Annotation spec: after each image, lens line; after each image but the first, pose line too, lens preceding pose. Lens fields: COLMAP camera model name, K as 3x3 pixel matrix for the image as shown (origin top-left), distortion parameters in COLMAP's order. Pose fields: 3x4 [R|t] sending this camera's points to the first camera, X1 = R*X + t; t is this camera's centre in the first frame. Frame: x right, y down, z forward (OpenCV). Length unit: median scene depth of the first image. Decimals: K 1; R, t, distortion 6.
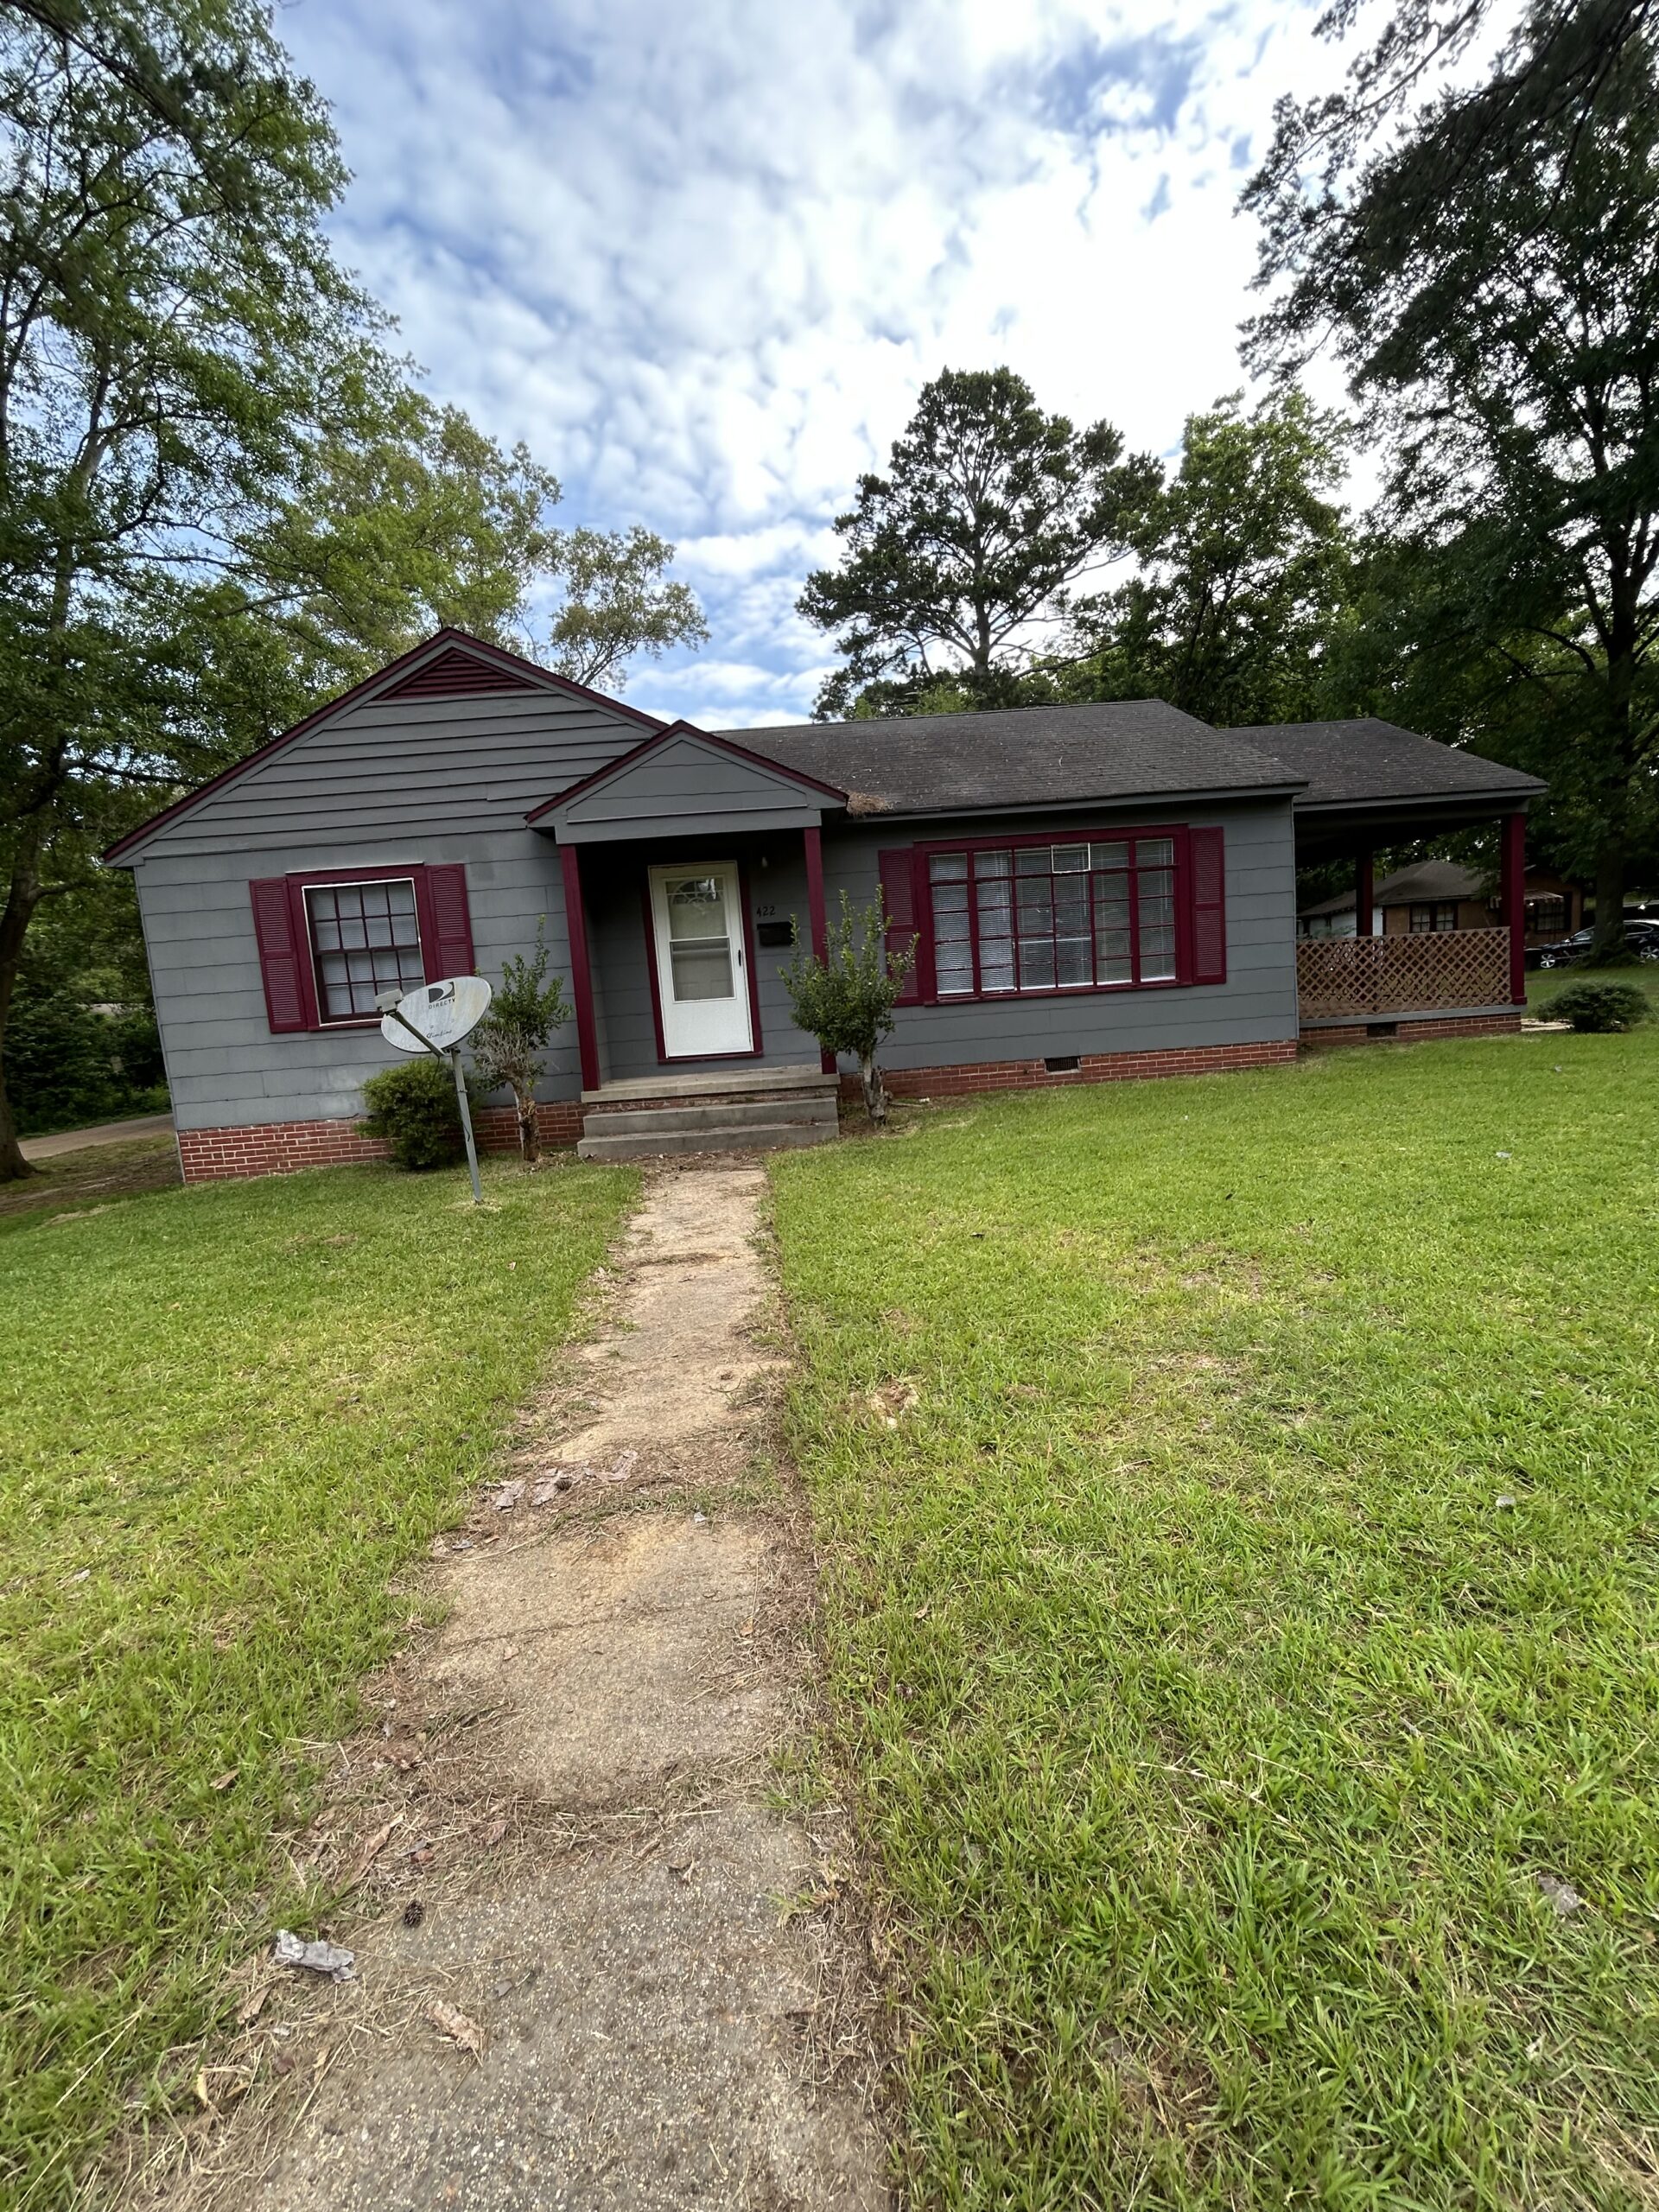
lens RADIAL K [[886.8, 0, 828.1], [0, 886.8, 1094.2], [0, 0, 1]] dist [0.001633, 0.000020]
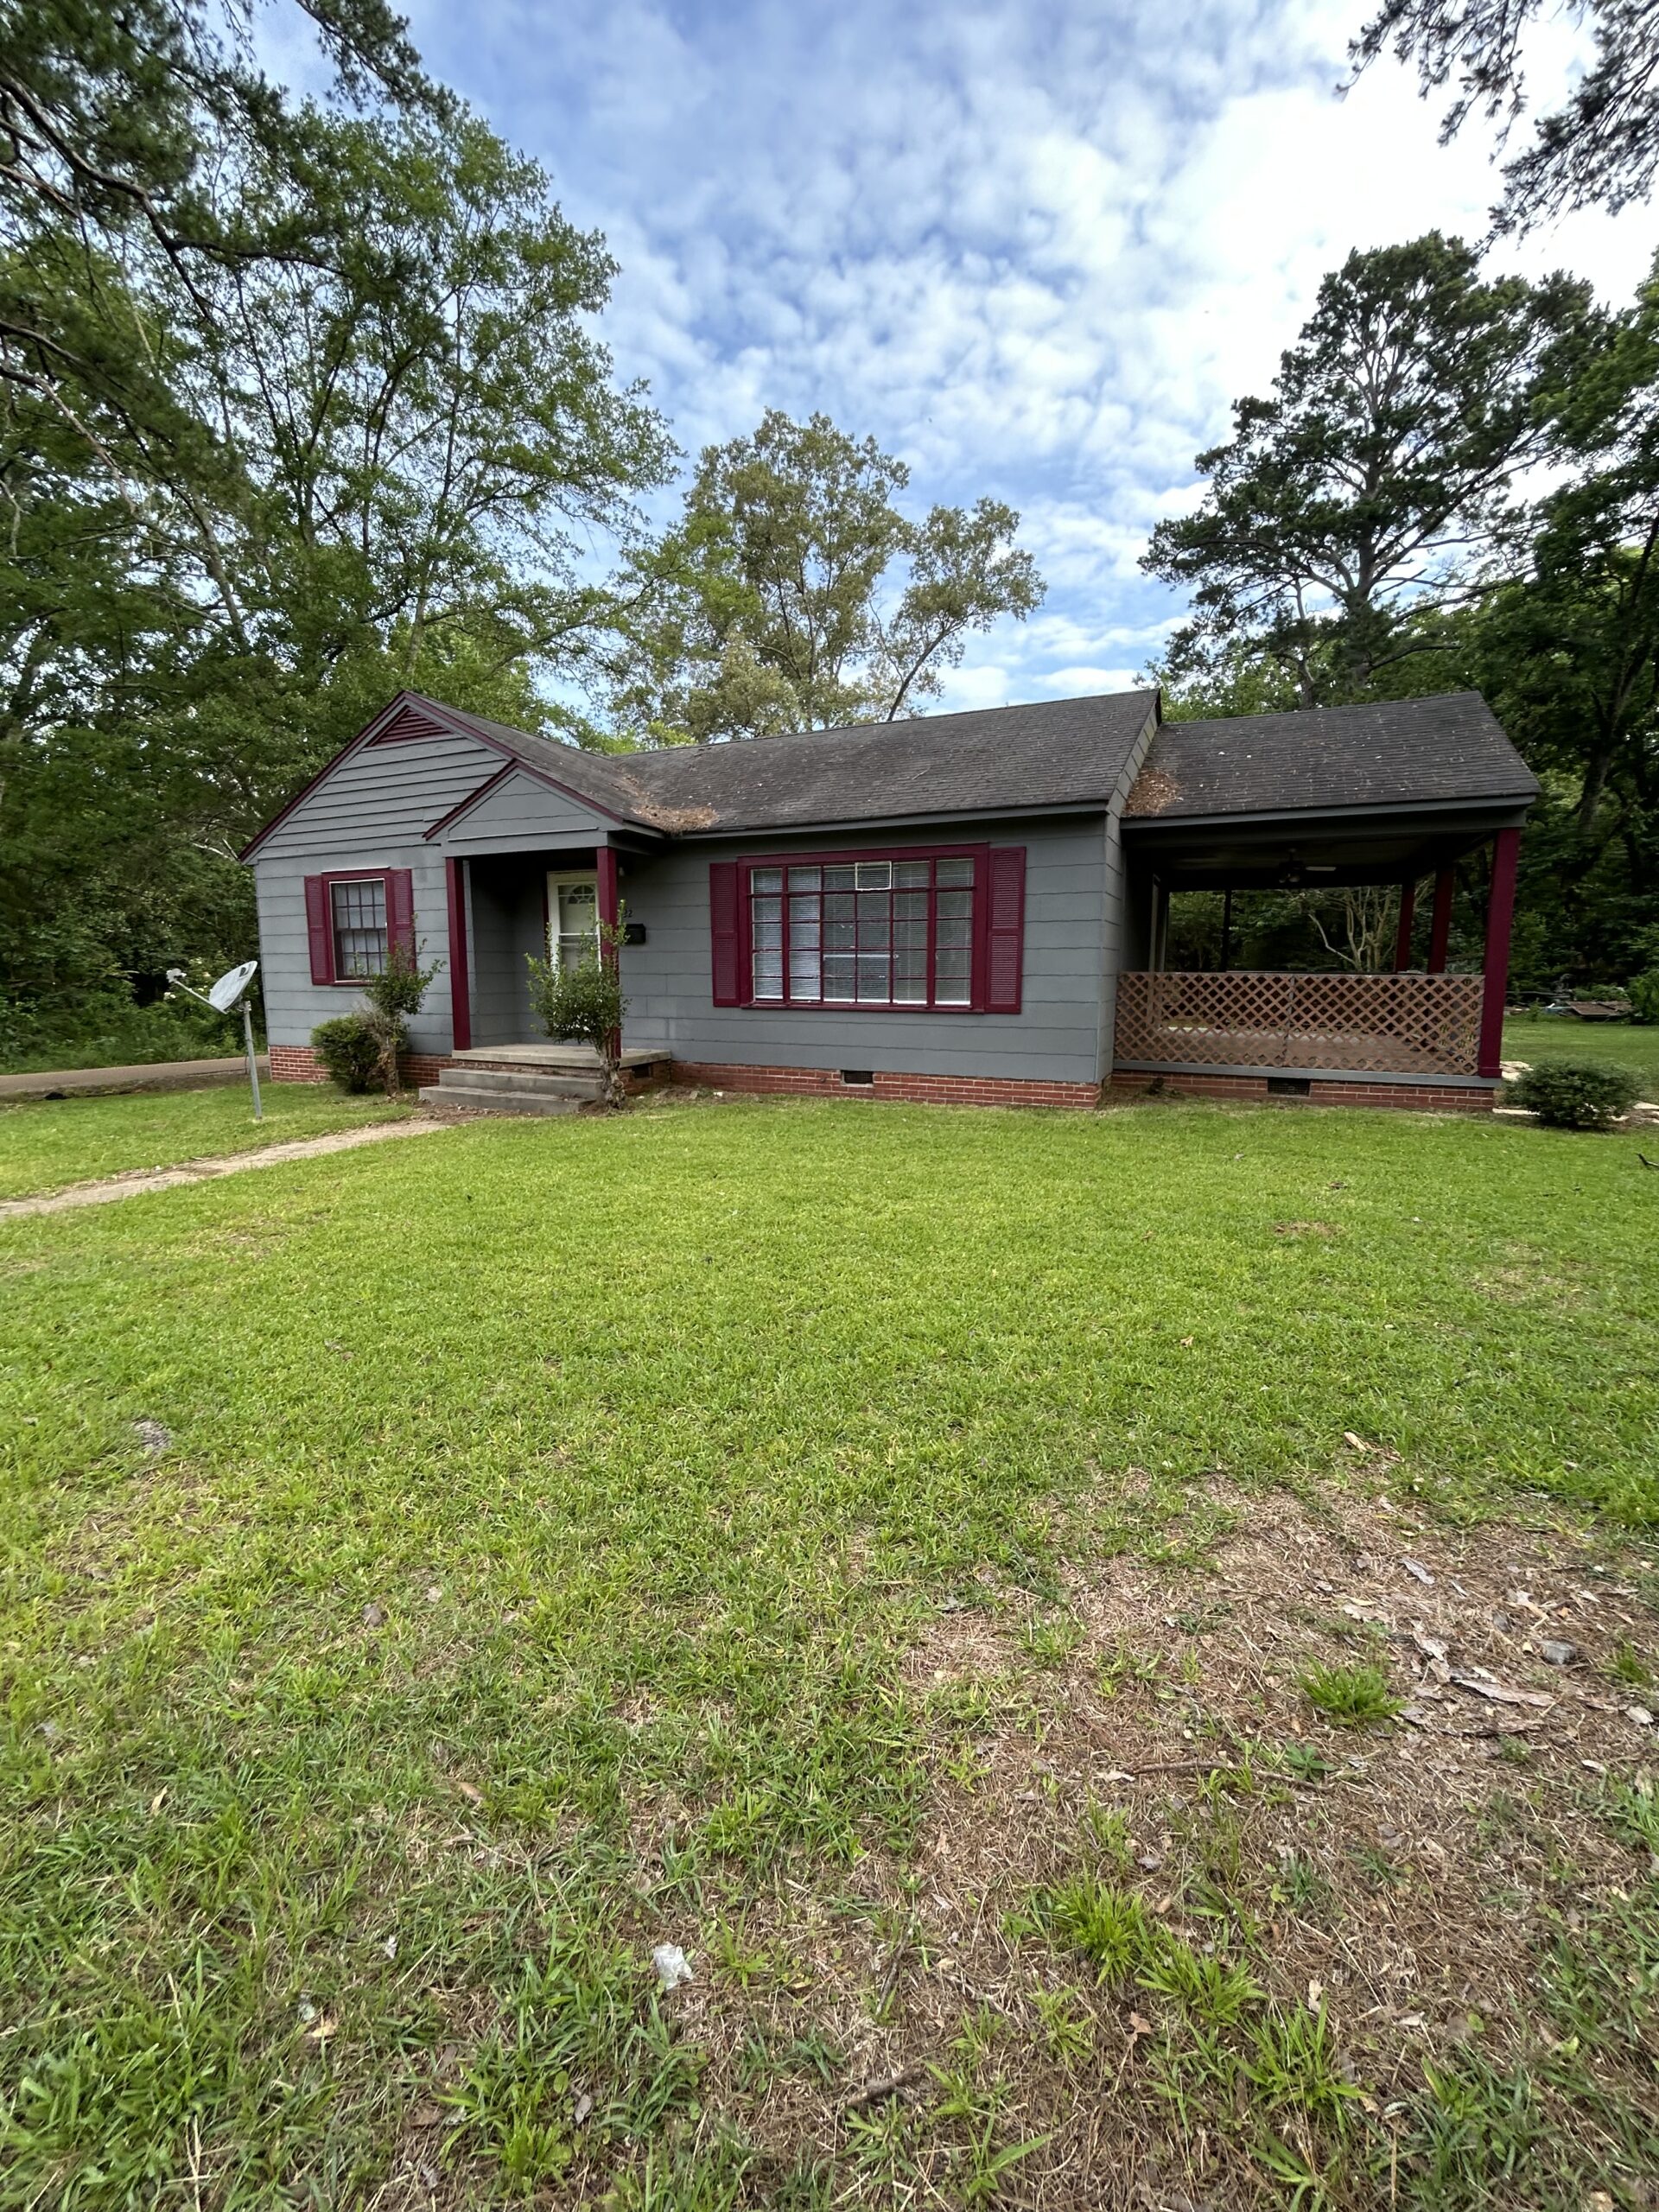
lens RADIAL K [[900.5, 0, 838.1], [0, 900.5, 1099.2], [0, 0, 1]] dist [0.001586, -0.000517]
pose [[0.893717, 0.136523, -0.427355, 0.691000], [-0.120159, 0.990613, 0.065175, -0.074052], [0.432241, -0.006898, 0.901732, 0.054372]]
